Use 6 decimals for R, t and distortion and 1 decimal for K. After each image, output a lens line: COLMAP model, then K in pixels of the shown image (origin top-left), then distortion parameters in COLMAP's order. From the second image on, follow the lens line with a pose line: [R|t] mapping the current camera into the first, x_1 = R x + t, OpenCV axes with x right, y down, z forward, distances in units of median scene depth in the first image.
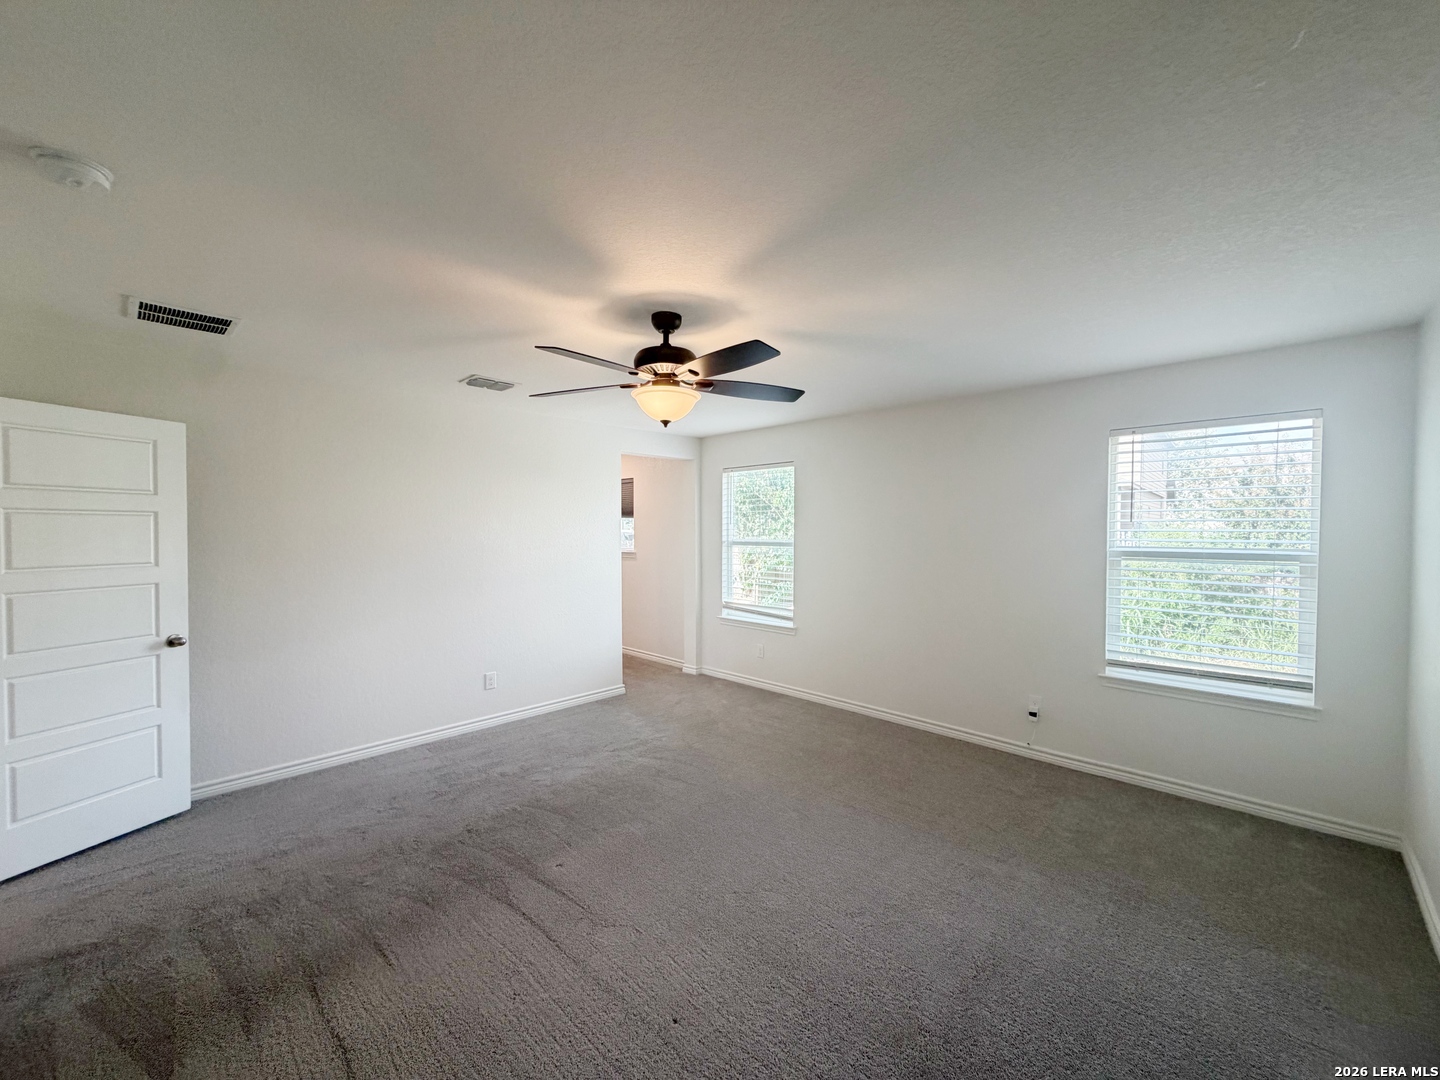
lens RADIAL K [[574.7, 0, 721.8], [0, 574.7, 540.4], [0, 0, 1]] dist [-0.000856, 0.000076]
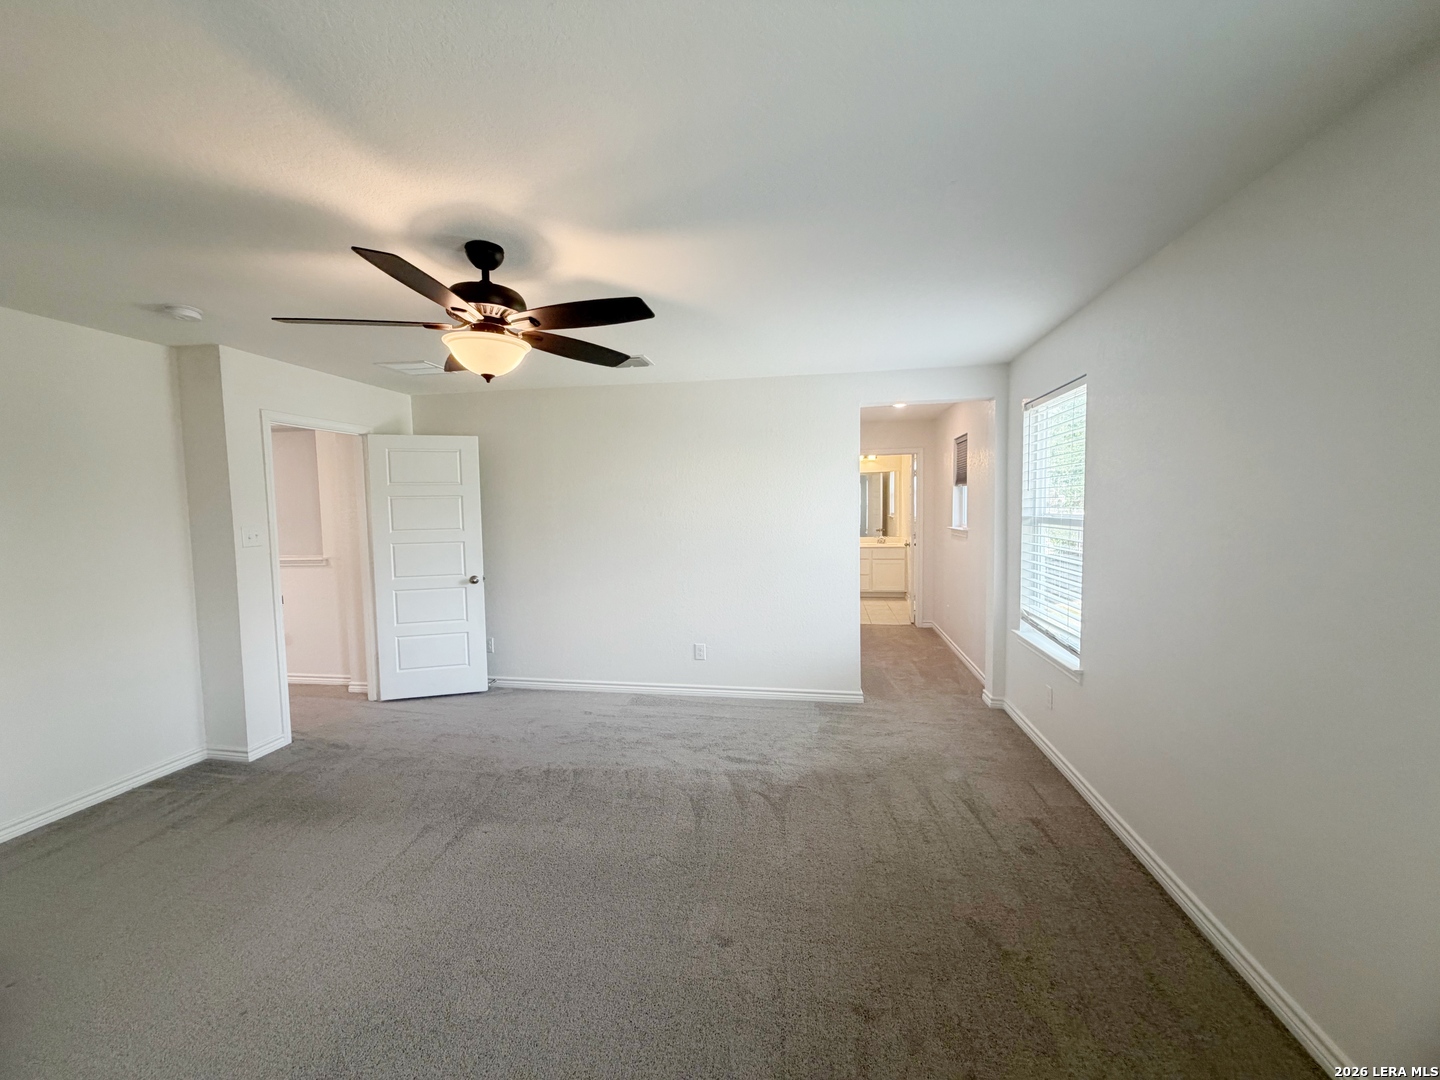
lens RADIAL K [[574.7, 0, 717.8], [0, 574.7, 537.3], [0, 0, 1]] dist [-0.000856, 0.000076]
pose [[0.564565, 0.036604, -0.824576, 0.527452], [-0.002598, 0.999090, 0.042573, -0.003642], [0.825384, -0.021892, 0.564147, 0.526612]]
